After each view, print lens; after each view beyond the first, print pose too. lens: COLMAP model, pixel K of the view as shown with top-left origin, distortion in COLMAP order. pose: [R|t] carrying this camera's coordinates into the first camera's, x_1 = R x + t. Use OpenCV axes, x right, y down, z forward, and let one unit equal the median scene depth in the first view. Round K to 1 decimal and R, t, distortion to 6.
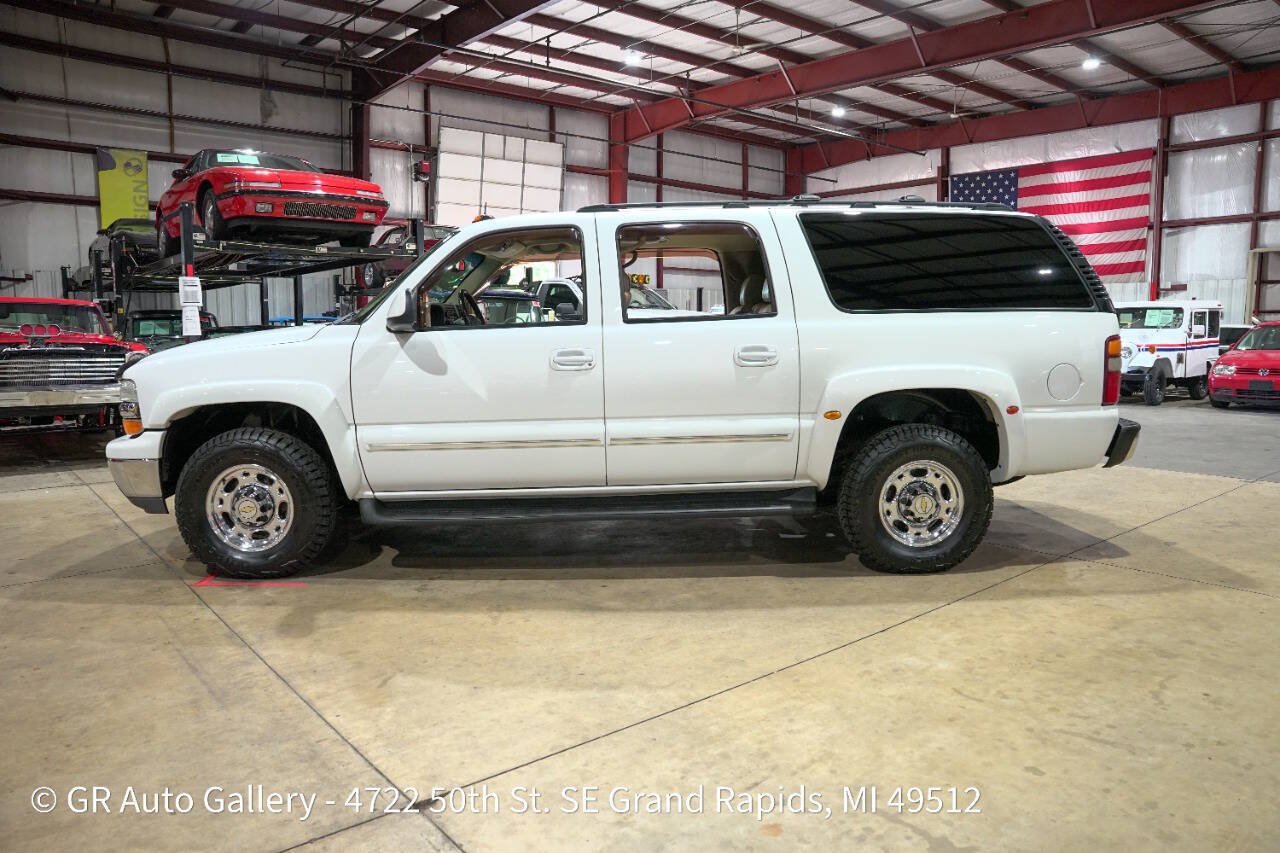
lens RADIAL K [[876.7, 0, 643.0], [0, 876.7, 424.7], [0, 0, 1]] dist [-0.144708, 0.113516]
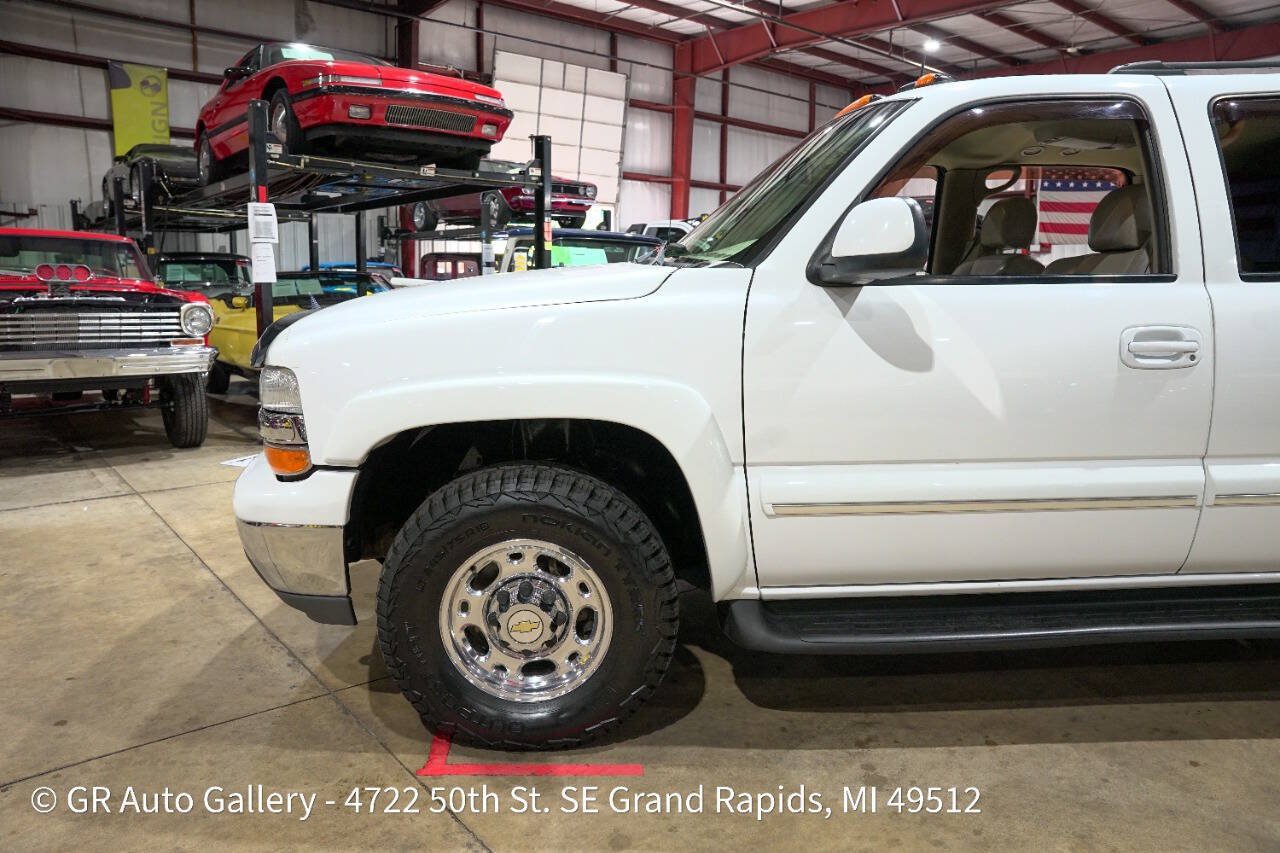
lens RADIAL K [[876.3, 0, 642.4], [0, 876.3, 425.5], [0, 0, 1]] dist [-0.141429, 0.110634]
pose [[0.999883, 0.015275, 0.000339, -0.109775], [-0.015271, 0.998410, 0.054258, -0.014001], [0.000490, -0.054256, 0.998527, 0.135383]]
